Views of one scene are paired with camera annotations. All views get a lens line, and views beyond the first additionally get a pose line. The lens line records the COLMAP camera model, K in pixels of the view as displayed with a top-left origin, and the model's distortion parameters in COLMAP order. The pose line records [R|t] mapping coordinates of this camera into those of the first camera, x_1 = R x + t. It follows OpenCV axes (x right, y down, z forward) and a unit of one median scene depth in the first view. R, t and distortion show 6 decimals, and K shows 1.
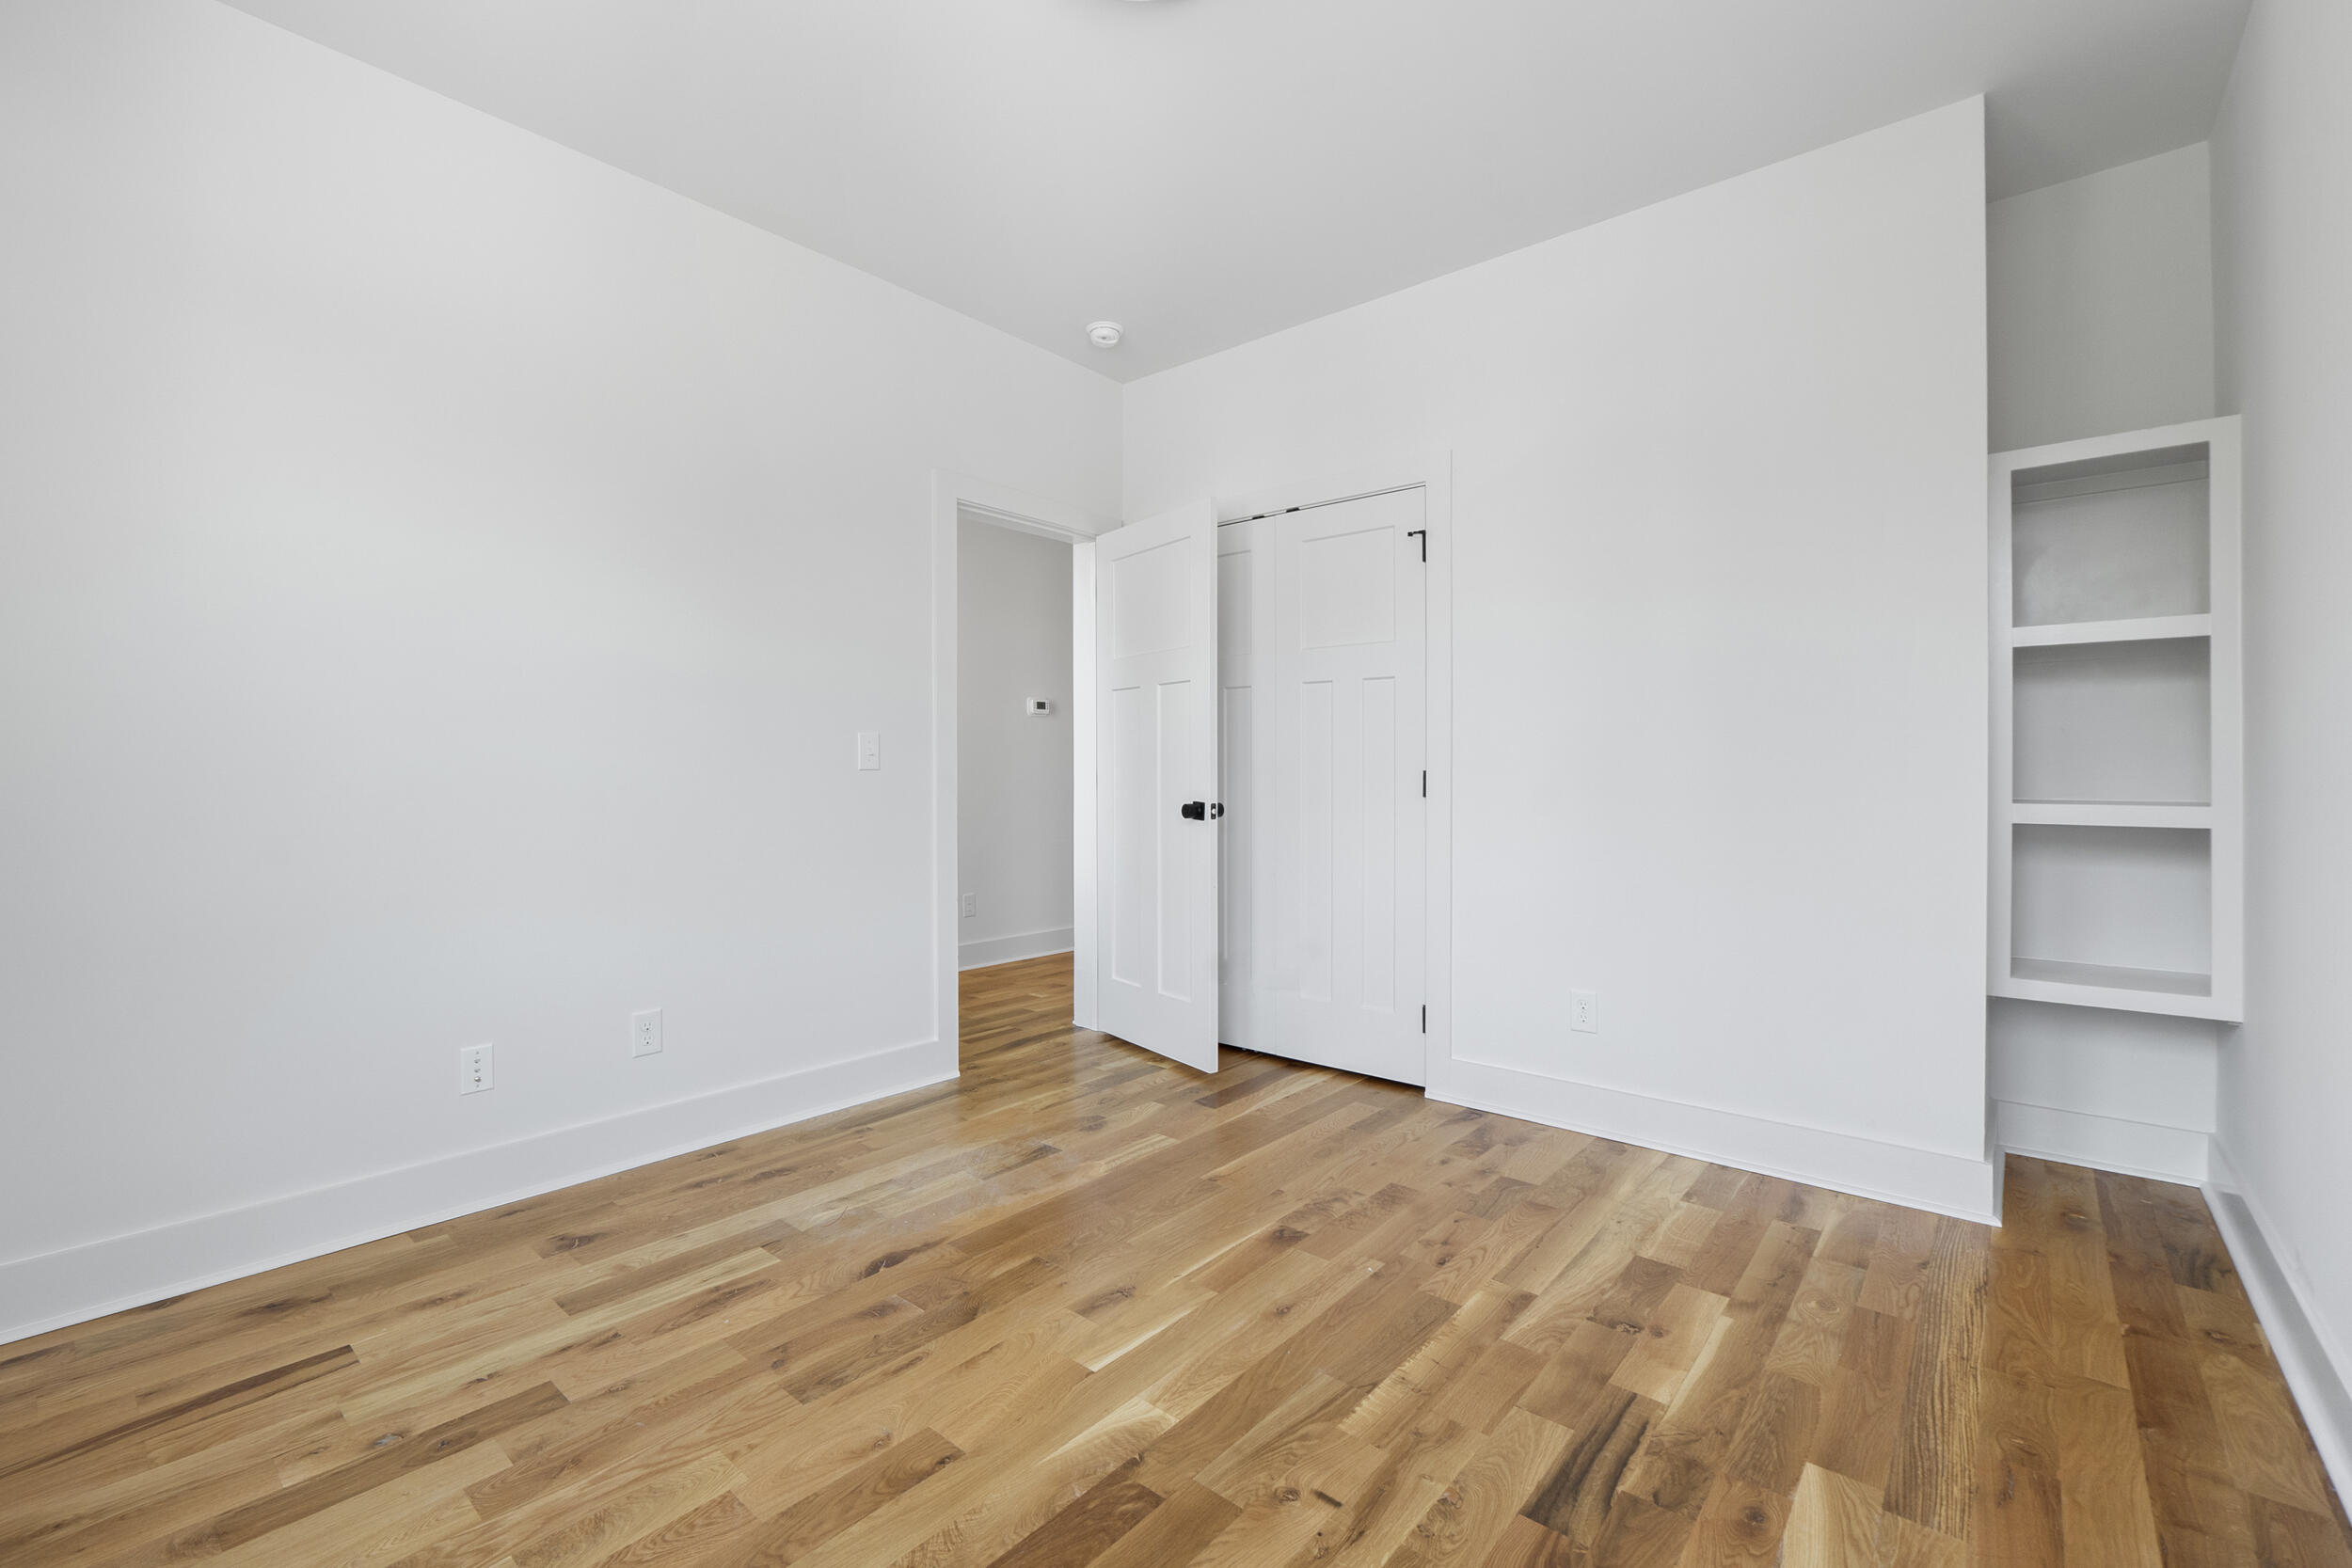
lens RADIAL K [[991.0, 0, 1176.0], [0, 991.0, 784.0], [0, 0, 1]] dist [-0.002896, -0.000495]
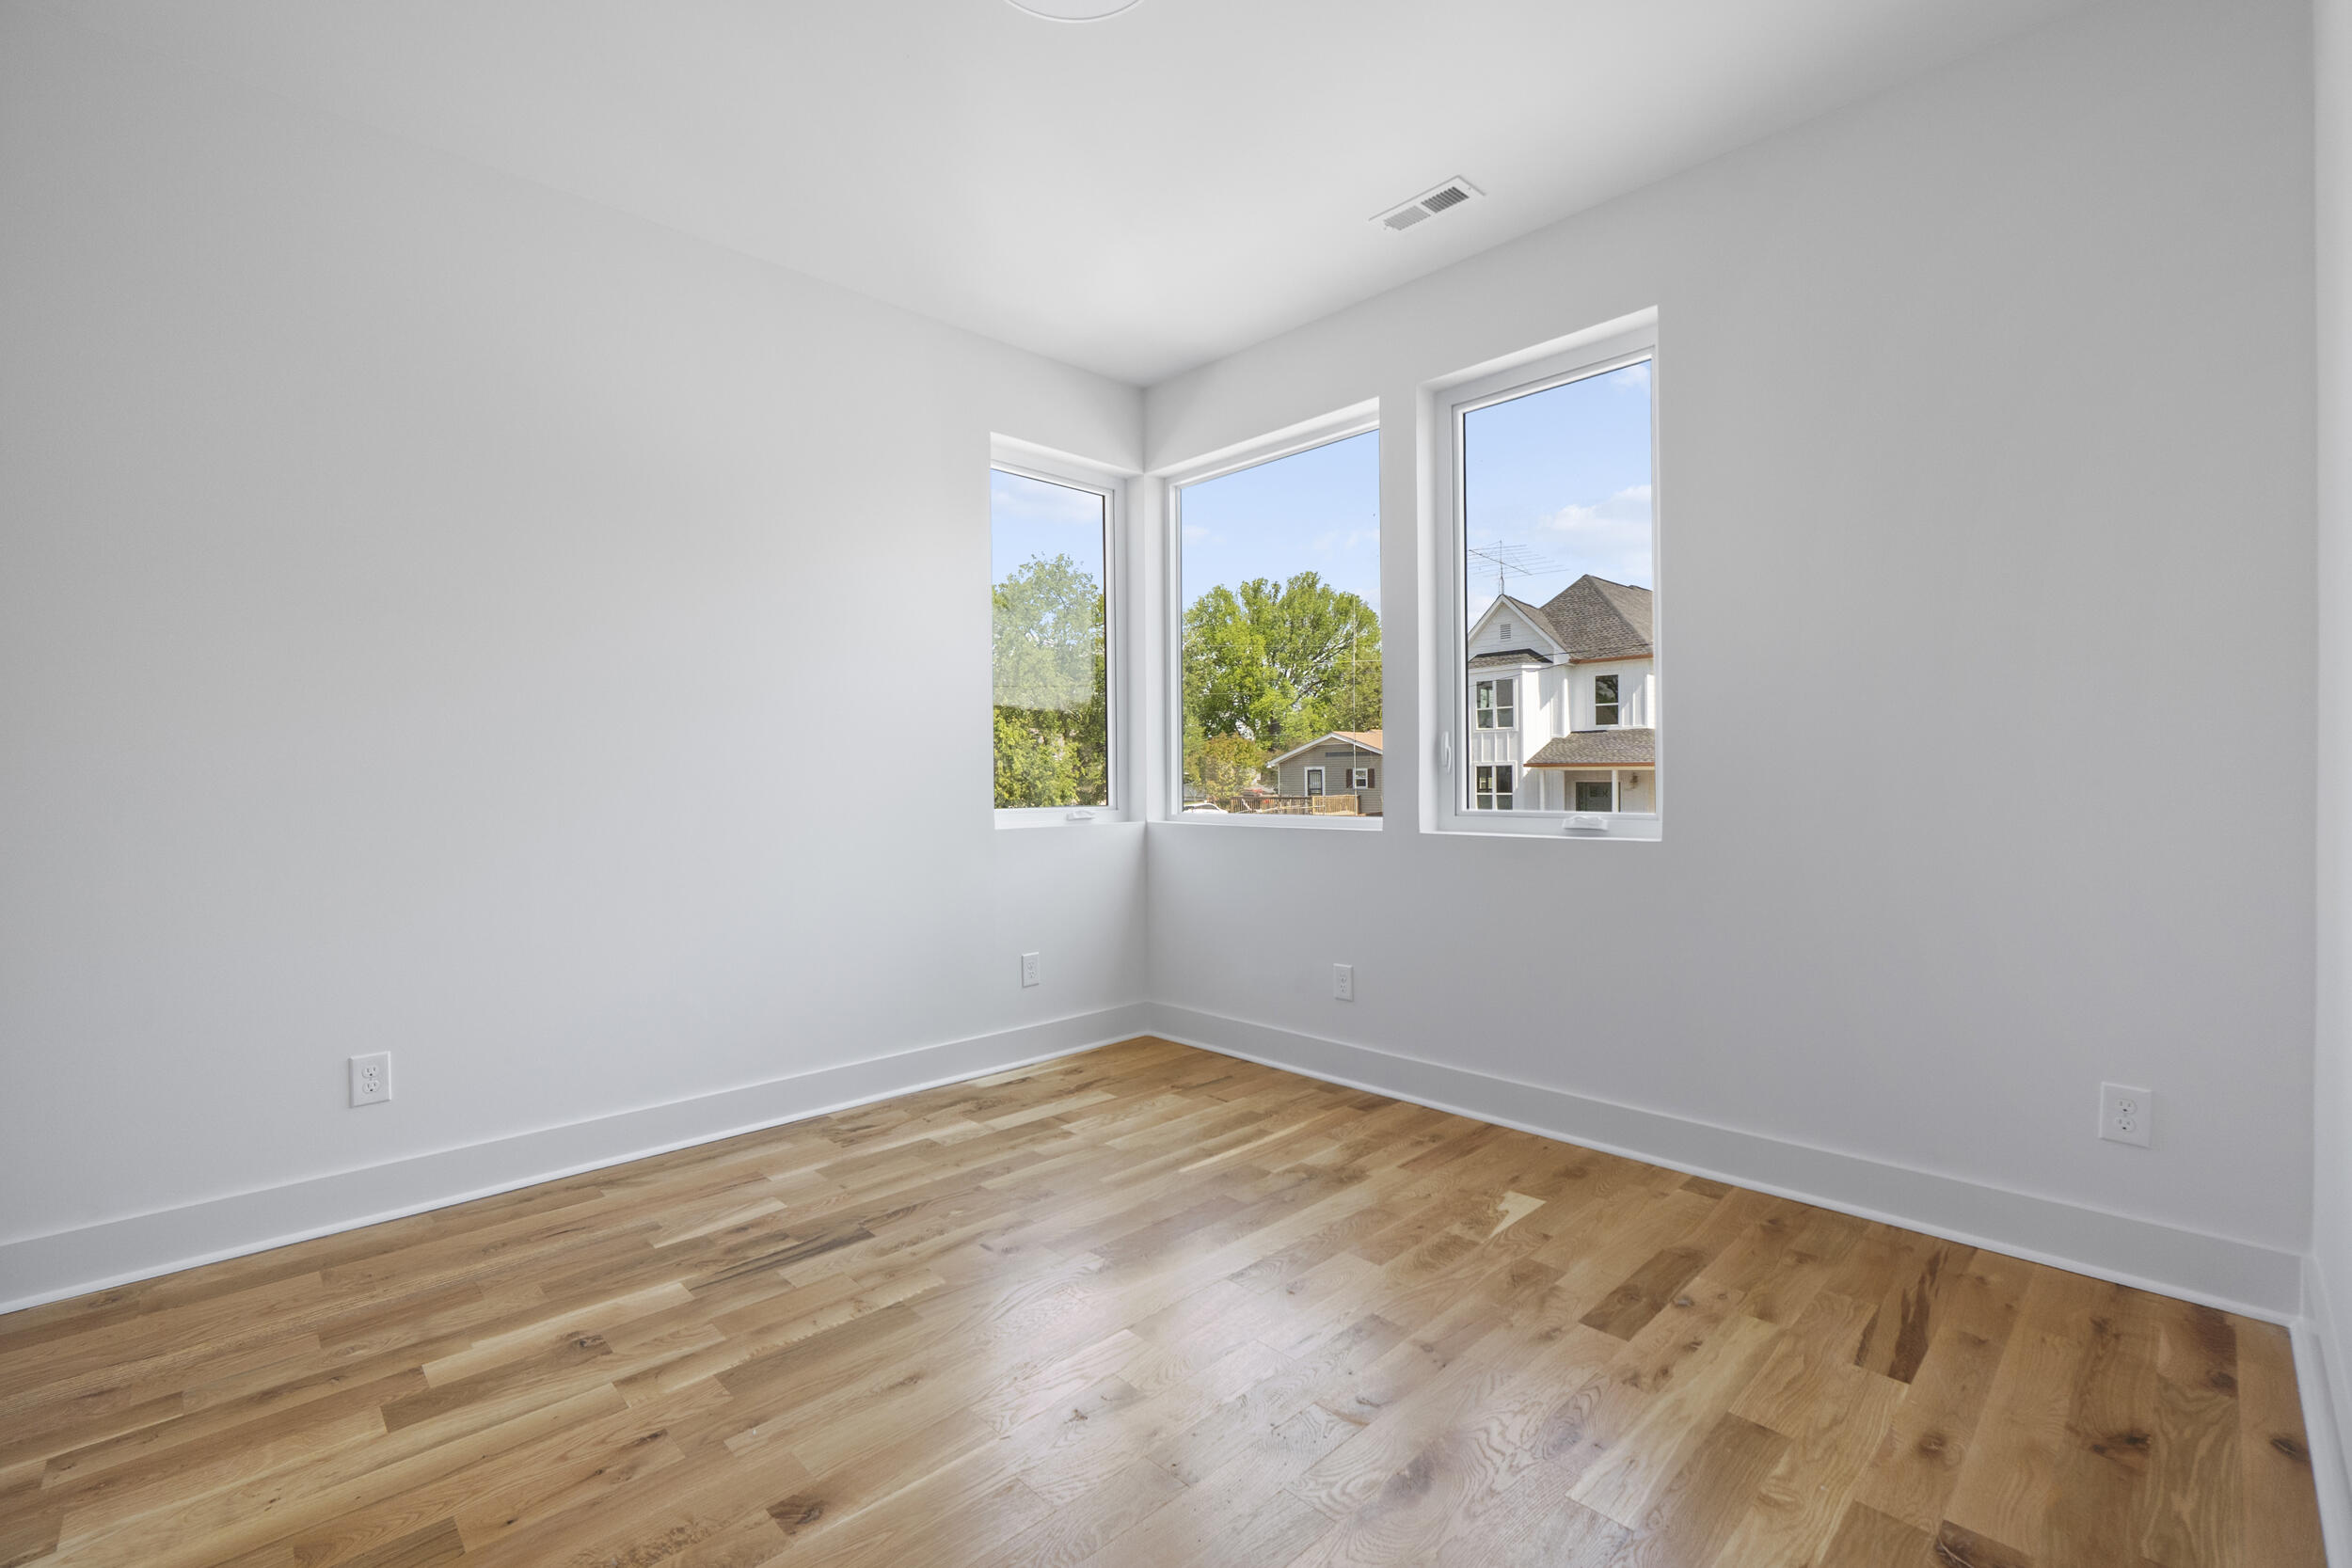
lens RADIAL K [[991.0, 0, 1176.0], [0, 991.0, 784.0], [0, 0, 1]] dist [-0.002896, -0.000495]
pose [[-0.996253, 0.005643, 0.086297, -0.234310], [0.006544, 0.999927, 0.010166, -0.018452], [-0.086233, 0.010692, -0.996218, 2.059044]]
